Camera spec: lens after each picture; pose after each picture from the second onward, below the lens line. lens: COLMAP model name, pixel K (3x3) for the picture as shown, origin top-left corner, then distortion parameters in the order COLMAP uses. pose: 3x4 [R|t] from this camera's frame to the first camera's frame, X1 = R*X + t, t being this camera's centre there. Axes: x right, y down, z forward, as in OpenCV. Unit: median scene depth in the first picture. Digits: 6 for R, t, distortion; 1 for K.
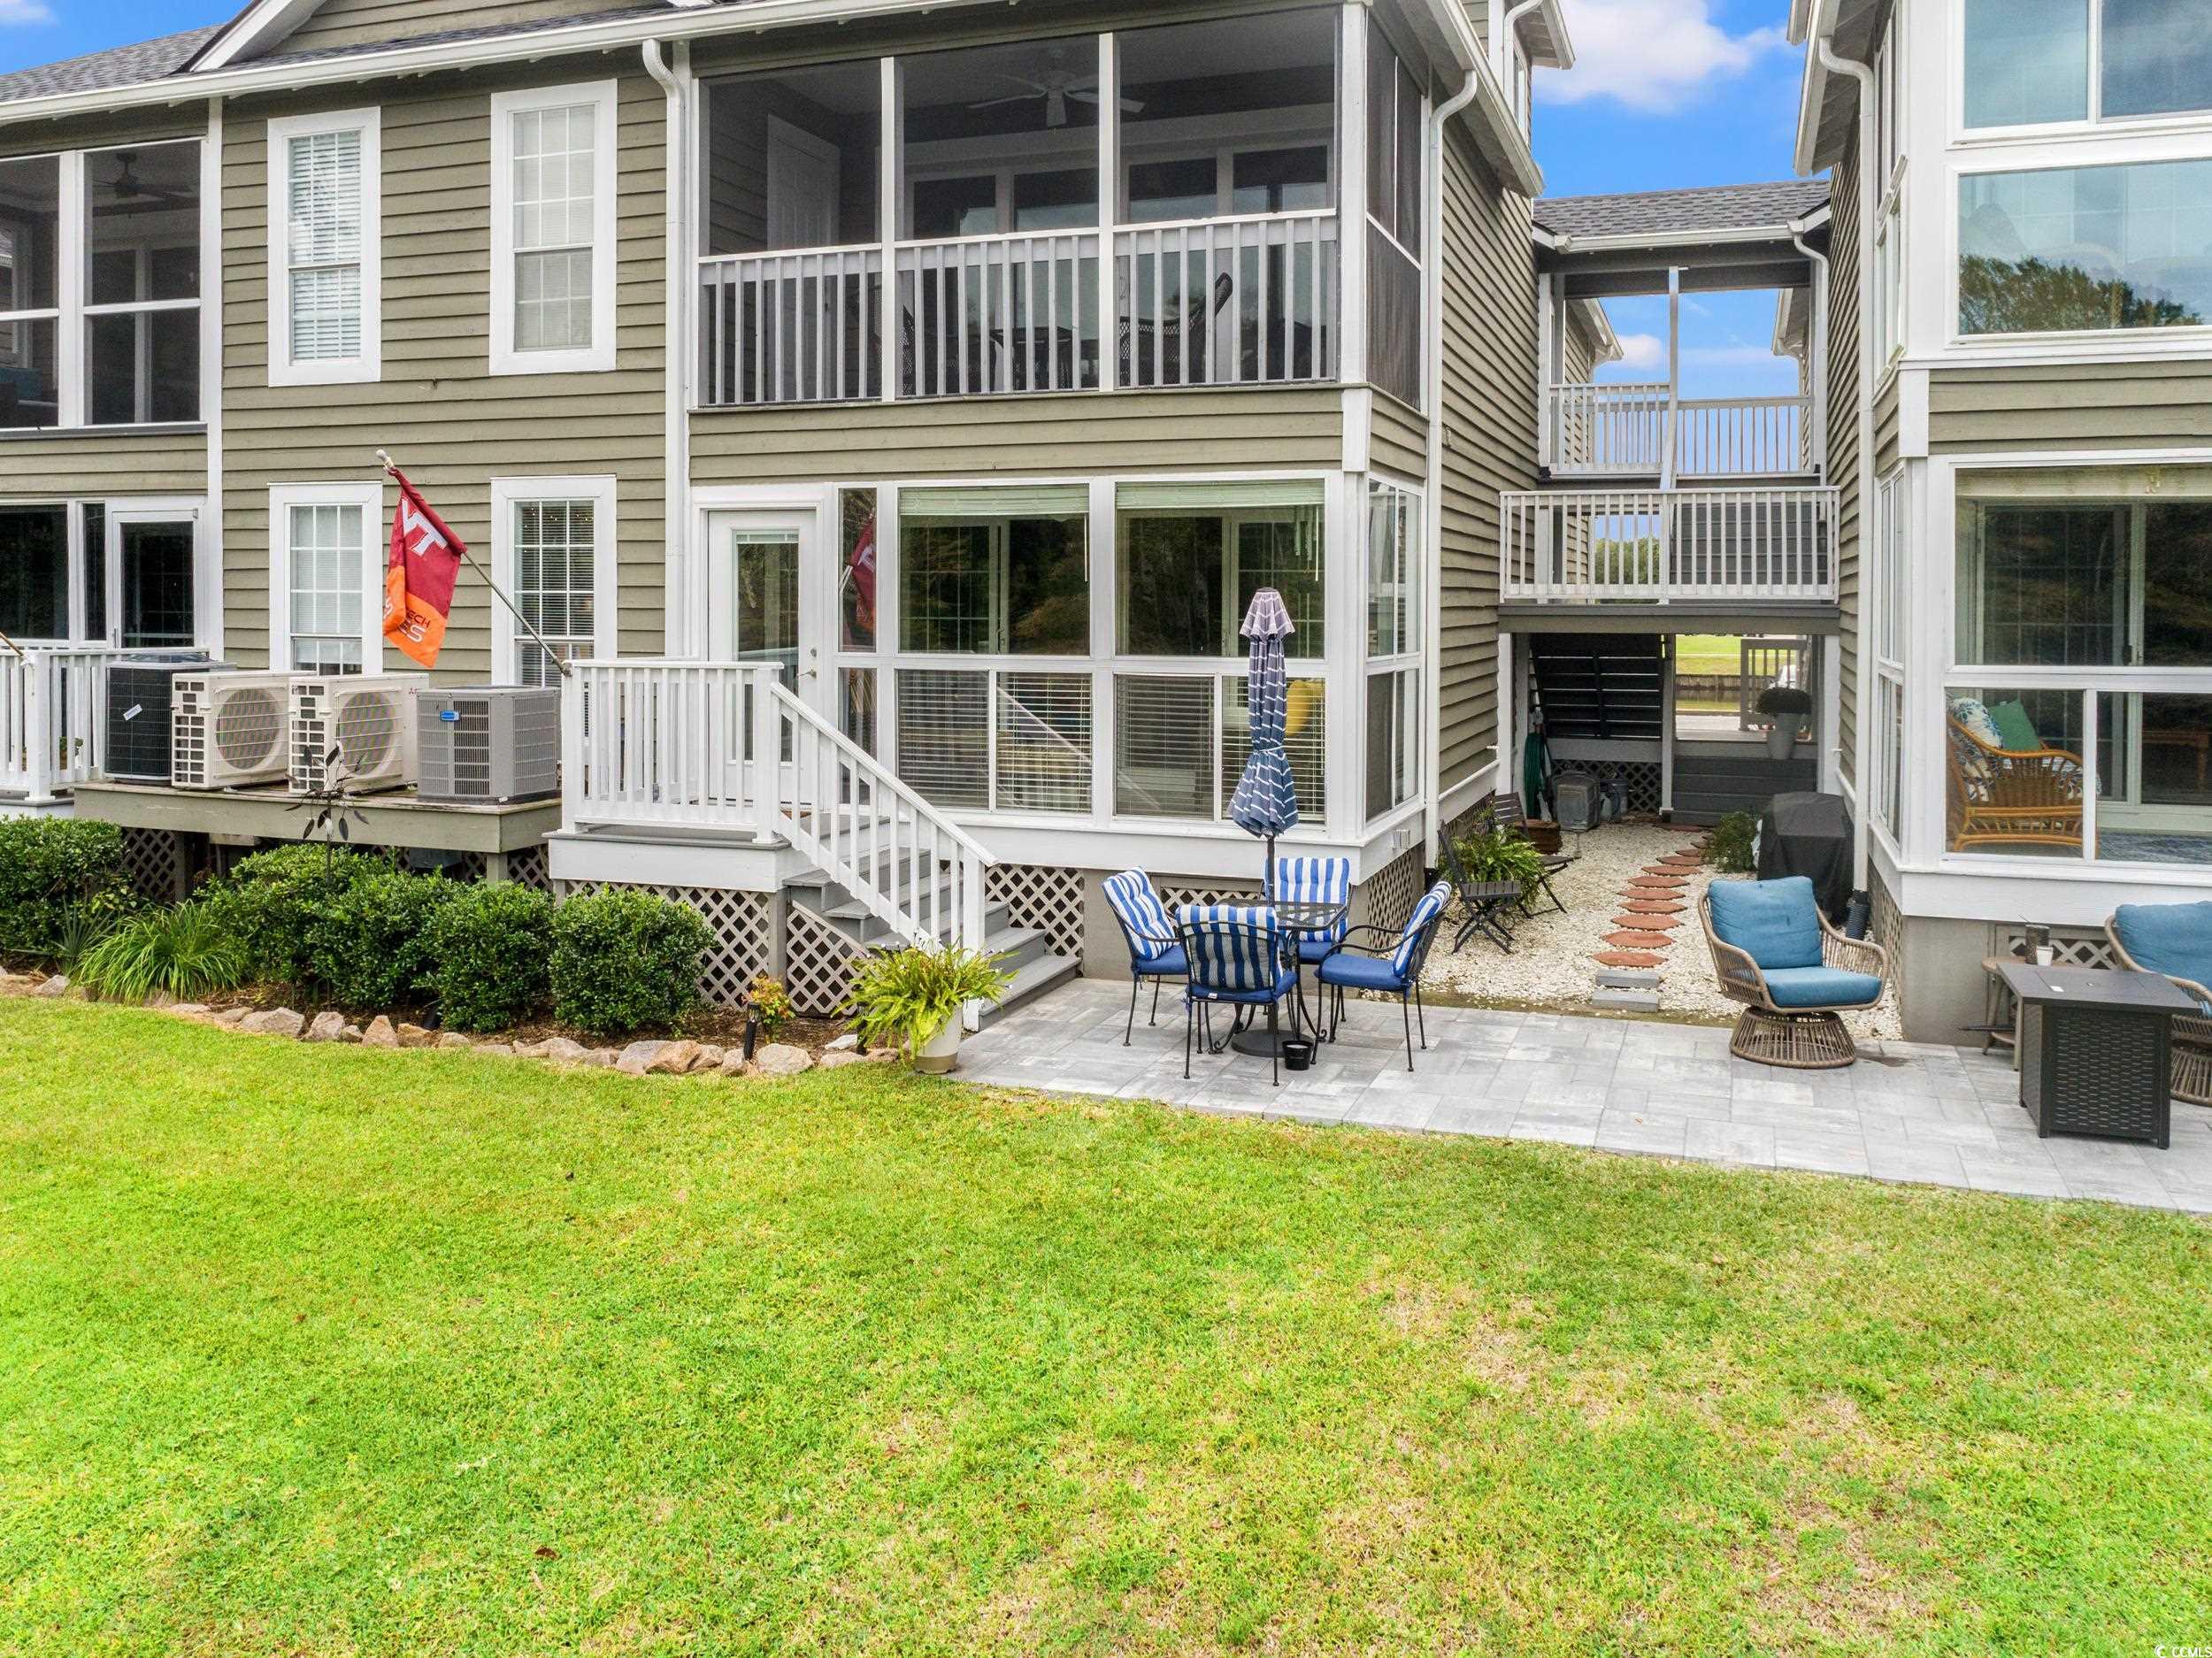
lens RADIAL K [[1760.5, 0, 1179.6], [0, 1760.5, 831.6], [0, 0, 1]] dist [-0.017336, 0.007462]
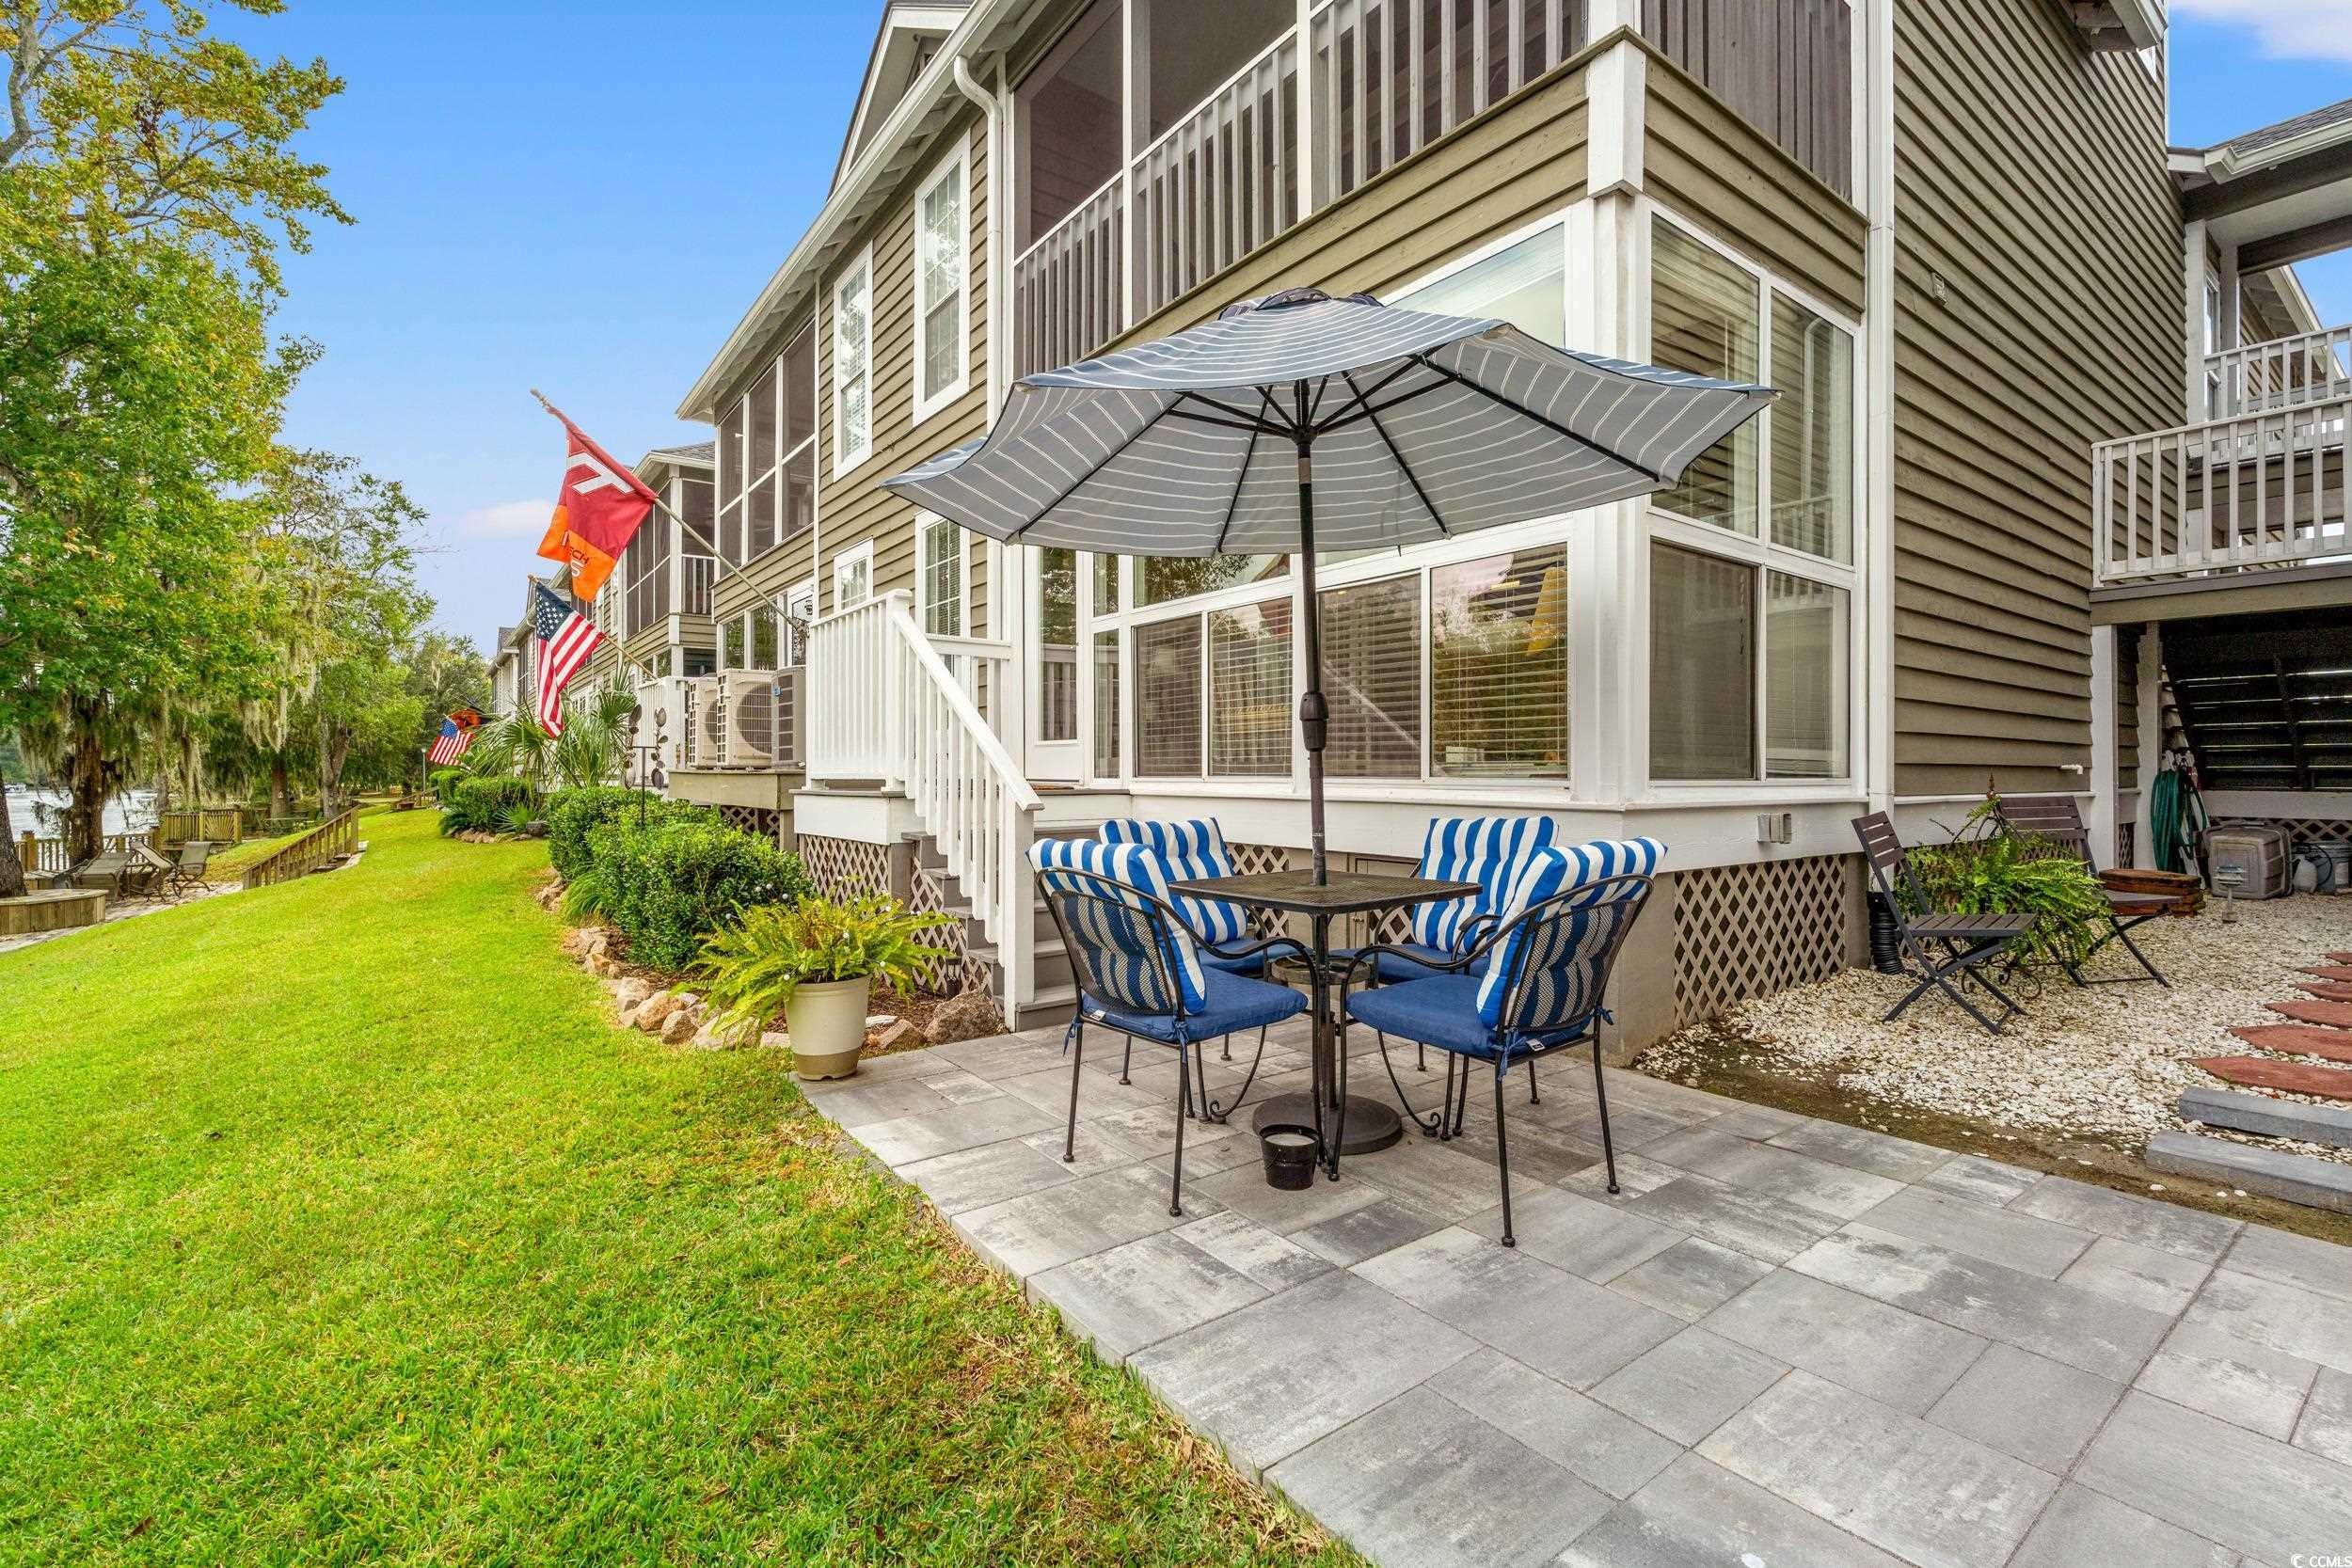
lens RADIAL K [[1047.1, 0, 1160.6], [0, 1047.1, 814.9], [0, 0, 1]] dist [-0.005172, -0.000334]
pose [[0.812291, 0.015281, -0.583052, 0.165771], [-0.067054, 0.995475, -0.067327, 0.039675], [0.579385, 0.093785, 0.809640, 0.565264]]
